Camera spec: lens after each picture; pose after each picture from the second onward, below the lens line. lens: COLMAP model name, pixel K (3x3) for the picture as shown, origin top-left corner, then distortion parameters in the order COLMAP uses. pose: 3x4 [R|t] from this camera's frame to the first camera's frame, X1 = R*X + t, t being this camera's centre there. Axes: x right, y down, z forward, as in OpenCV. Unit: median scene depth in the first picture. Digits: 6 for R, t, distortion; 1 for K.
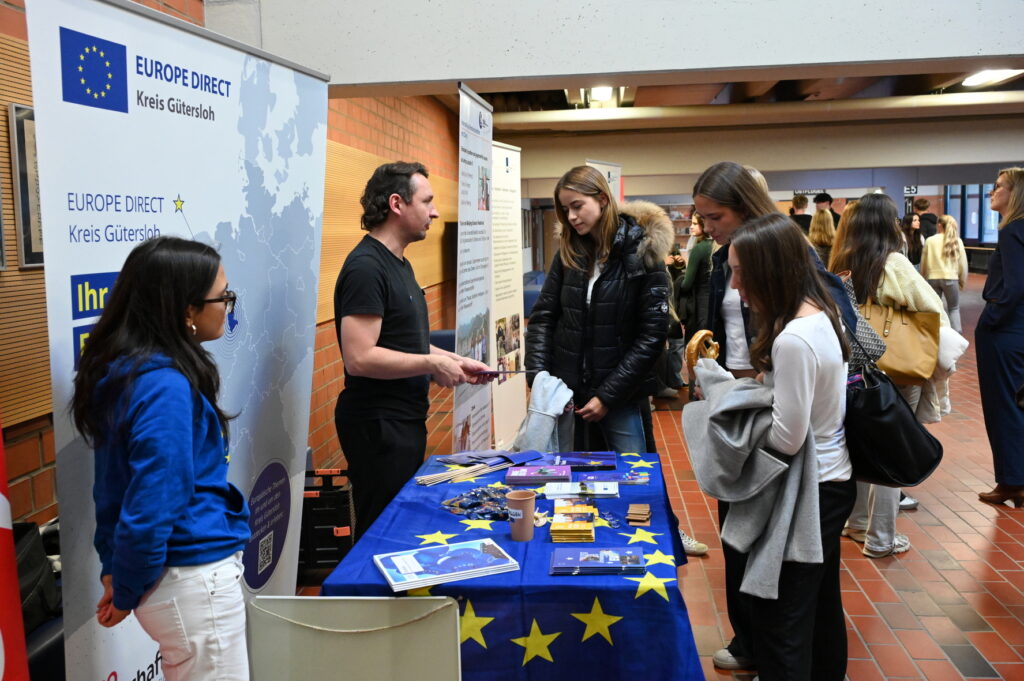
lens RADIAL K [[967.7, 0, 512.6], [0, 967.7, 336.6], [0, 0, 1]] dist [0.005709, 0.000000]
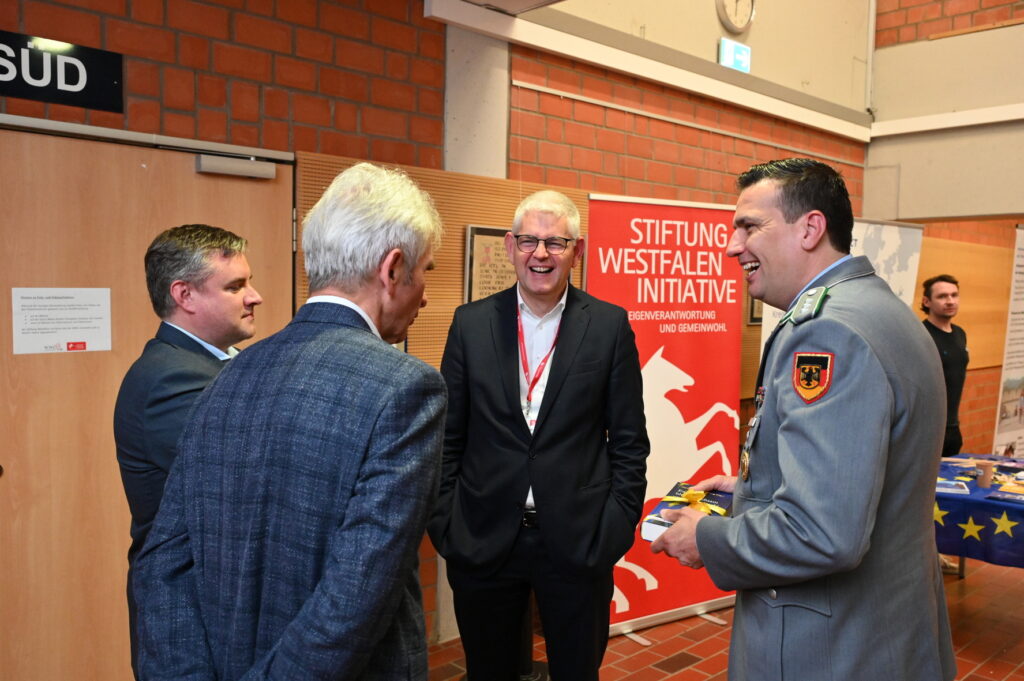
lens RADIAL K [[908.1, 0, 509.8], [0, 908.1, 343.5], [0, 0, 1]] dist [-0.009645, -0.012695]
pose [[0.761733, 0.081307, -0.642769, 0.364167], [-0.111346, 0.993762, -0.006248, 0.040353], [0.638252, 0.076329, 0.766034, -0.834600]]
